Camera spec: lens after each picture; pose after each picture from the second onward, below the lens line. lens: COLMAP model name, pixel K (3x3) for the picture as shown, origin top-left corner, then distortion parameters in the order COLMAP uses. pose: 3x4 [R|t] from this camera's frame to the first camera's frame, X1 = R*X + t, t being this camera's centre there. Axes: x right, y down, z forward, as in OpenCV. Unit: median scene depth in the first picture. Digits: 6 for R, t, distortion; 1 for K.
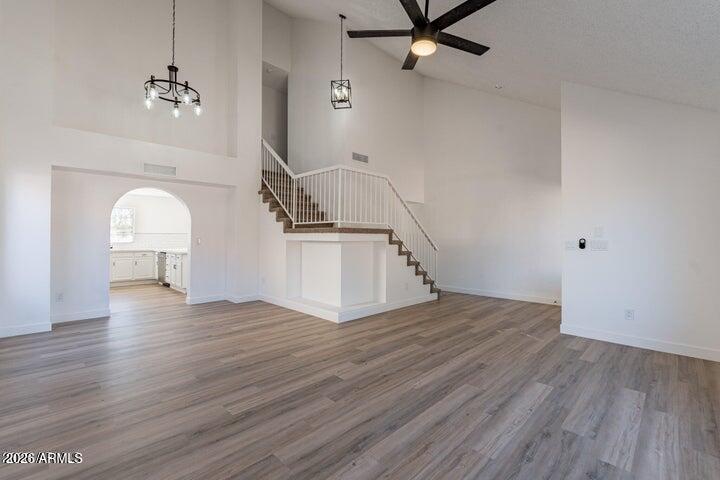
lens RADIAL K [[324.6, 0, 360.9], [0, 324.6, 237.5], [0, 0, 1]] dist [-0.004870, -0.000579]
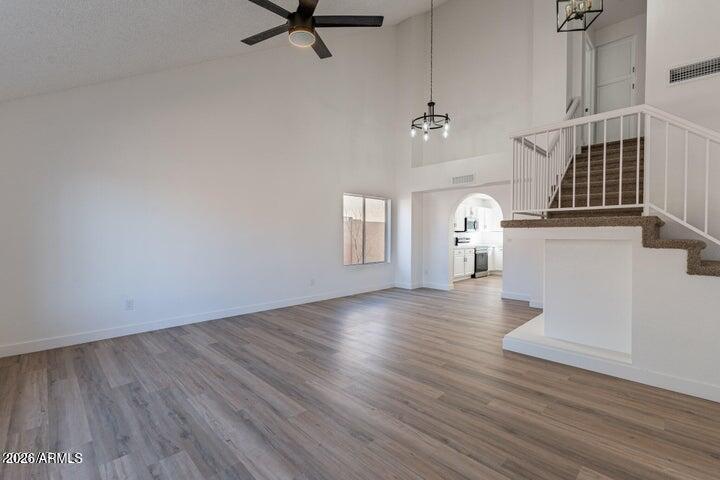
lens RADIAL K [[324.6, 0, 360.9], [0, 324.6, 237.5], [0, 0, 1]] dist [-0.004870, -0.000579]
pose [[-0.019782, 0.005408, -0.999790, 1.092591], [0.000967, 0.999985, 0.005390, 0.006606], [0.999804, -0.000860, -0.019787, 1.102658]]
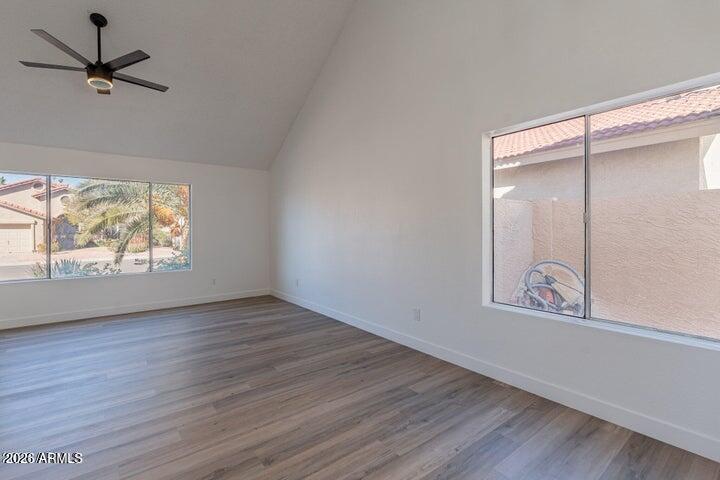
lens RADIAL K [[324.6, 0, 360.9], [0, 324.6, 237.5], [0, 0, 1]] dist [-0.004870, -0.000579]
pose [[-0.993448, -0.000048, 0.114287, -0.885991], [0.002229, 0.999802, 0.019790, -0.003745], [-0.114265, 0.019915, -0.993251, 1.952434]]
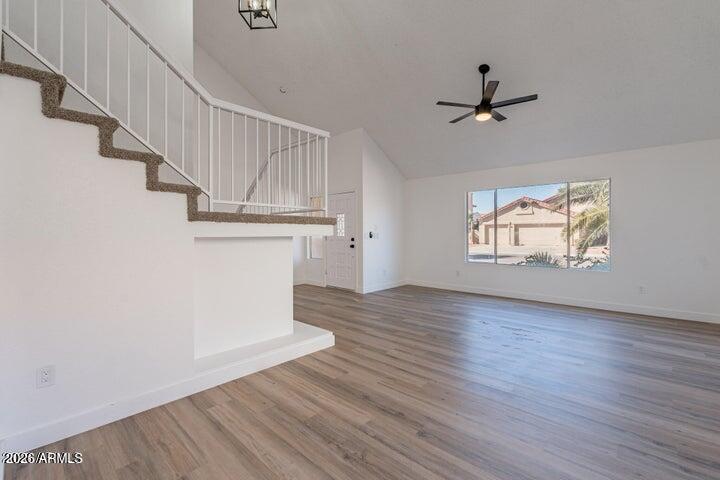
lens RADIAL K [[322.8, 0, 374.1], [0, 322.8, 232.7], [0, 0, 1]] dist [-0.001984, -0.000225]
pose [[-0.067366, -0.002303, 0.997726, -1.303273], [0.005743, 0.999980, 0.002696, 0.005540], [-0.997712, 0.005911, -0.067351, 1.525124]]
